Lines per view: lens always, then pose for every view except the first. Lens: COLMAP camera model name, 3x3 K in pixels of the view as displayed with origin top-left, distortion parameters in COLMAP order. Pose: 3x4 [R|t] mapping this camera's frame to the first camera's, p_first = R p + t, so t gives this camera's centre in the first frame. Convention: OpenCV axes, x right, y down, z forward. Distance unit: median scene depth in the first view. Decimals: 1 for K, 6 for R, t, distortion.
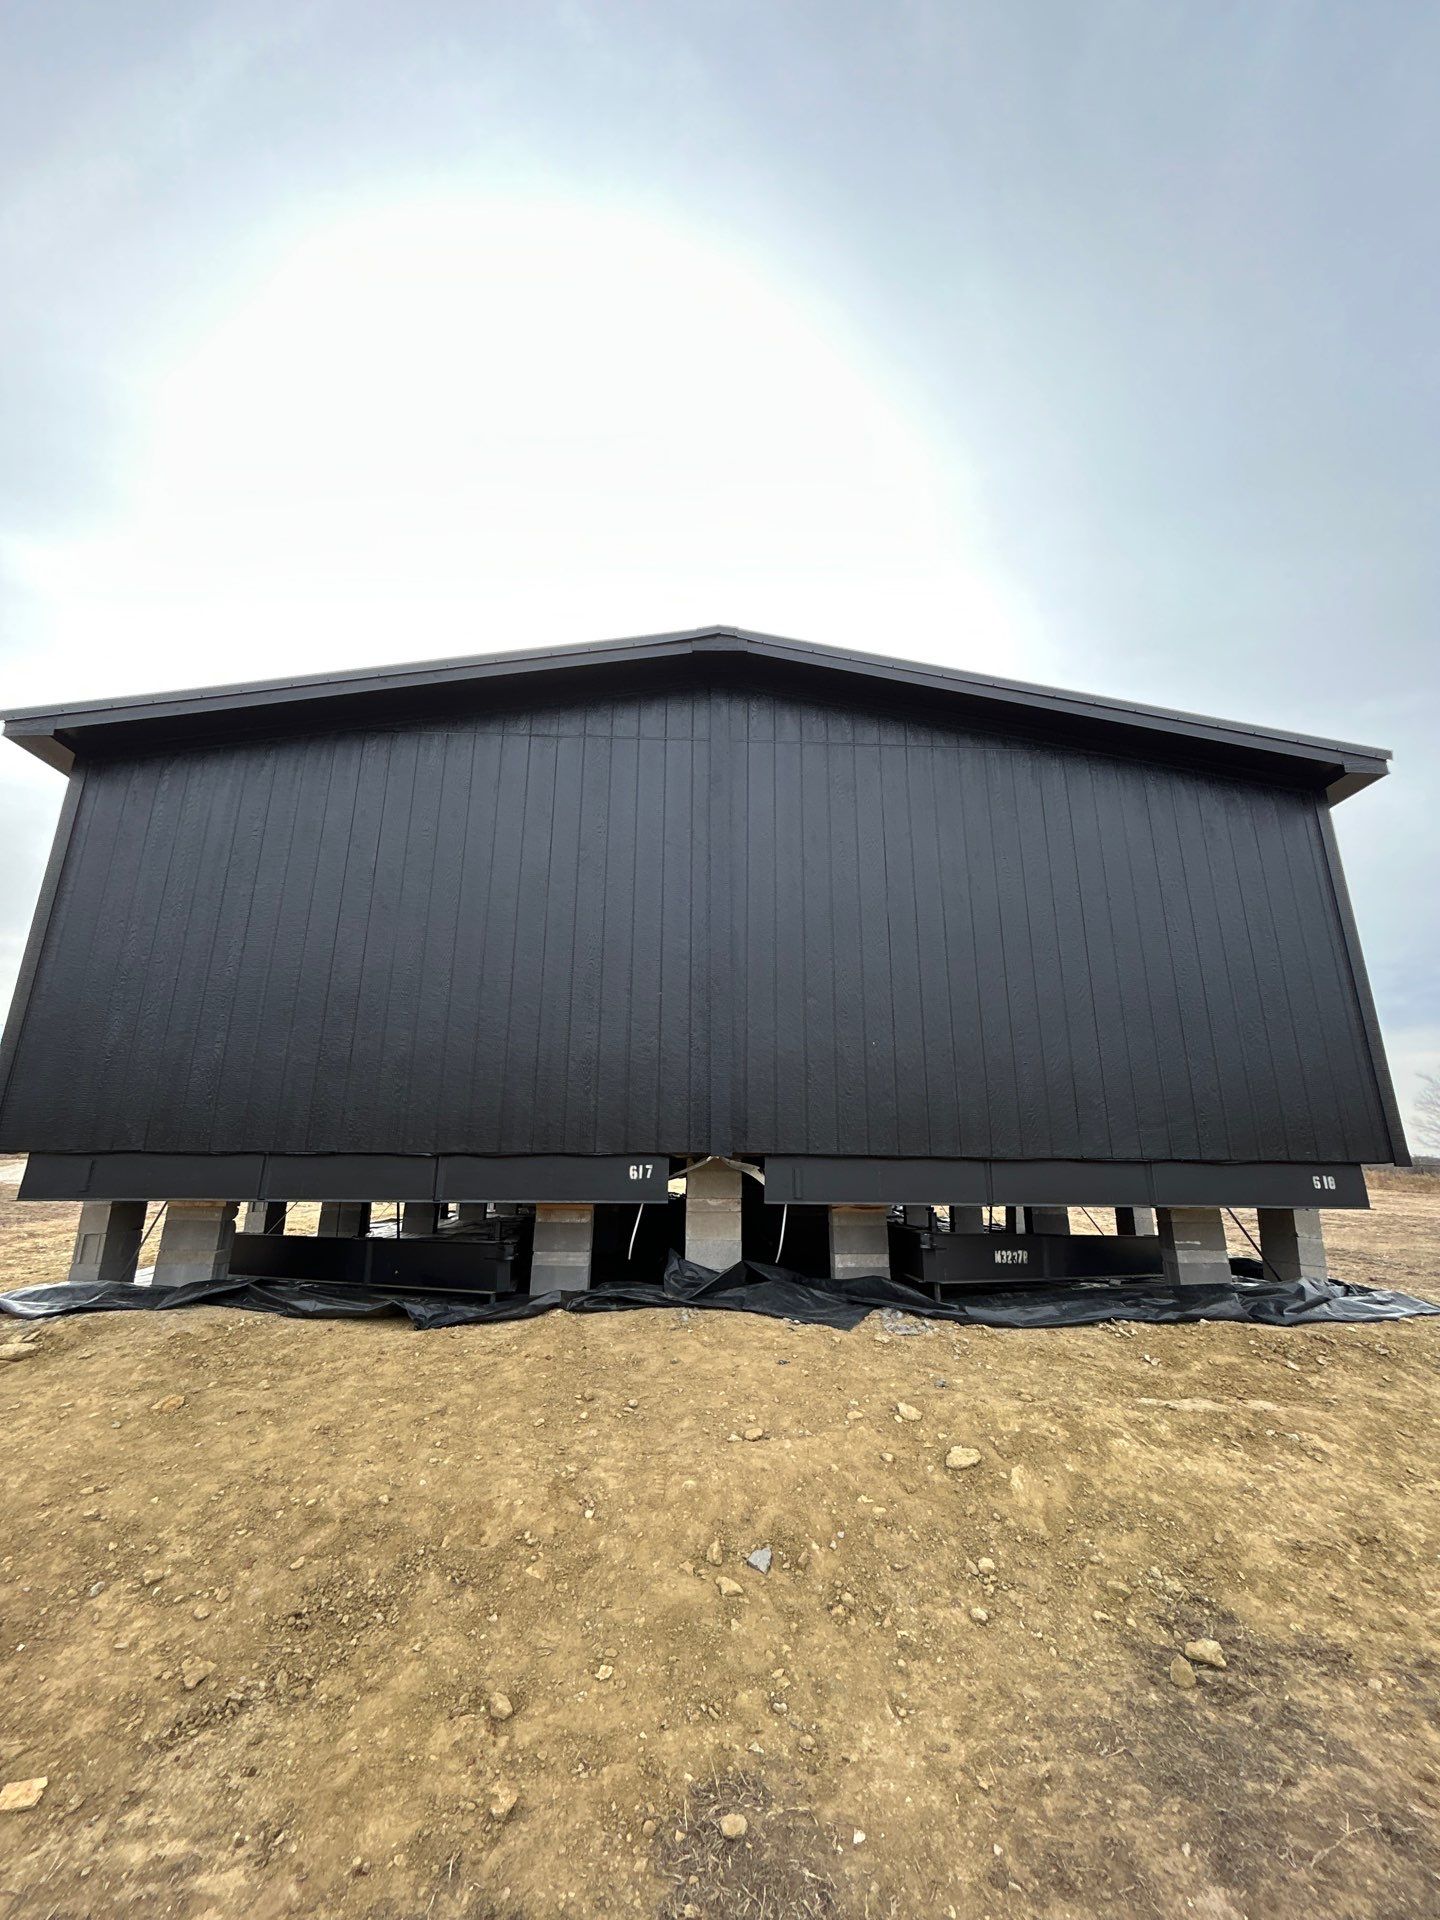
lens RADIAL K [[757.5, 0, 720.0], [0, 757.5, 960.0], [0, 0, 1]] dist [-0.000493, -0.000021]
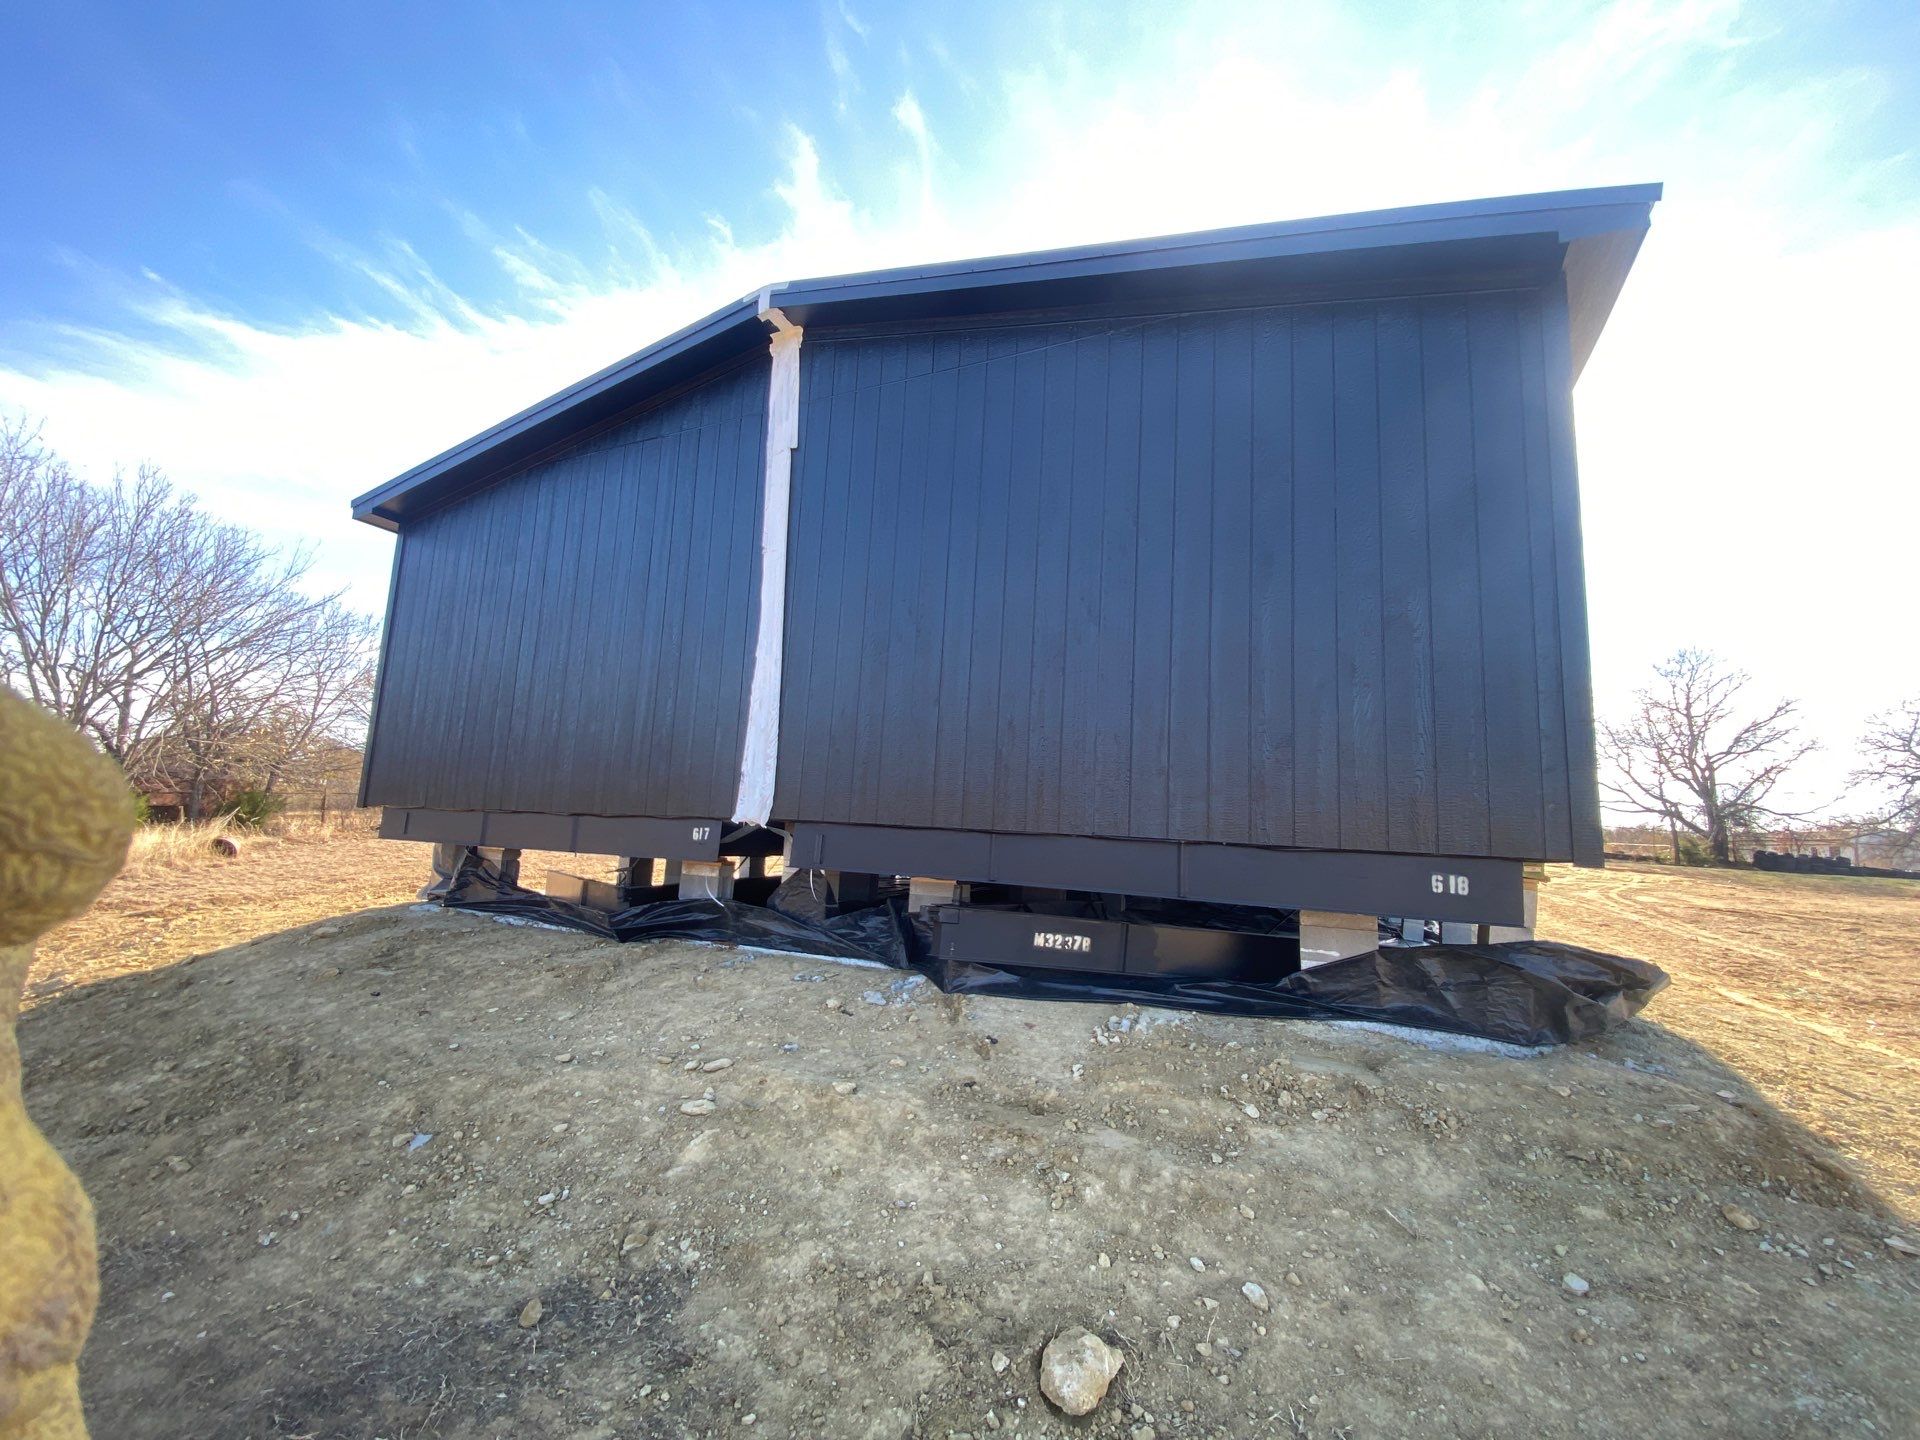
lens RADIAL K [[757.5, 0, 960.0], [0, 757.5, 720.0], [0, 0, 1]] dist [-0.000493, -0.000021]
pose [[0.896811, -0.030269, -0.441378, 0.705292], [0.079540, 0.992432, 0.093553, 0.043702], [0.435206, -0.119007, 0.892431, 0.202798]]
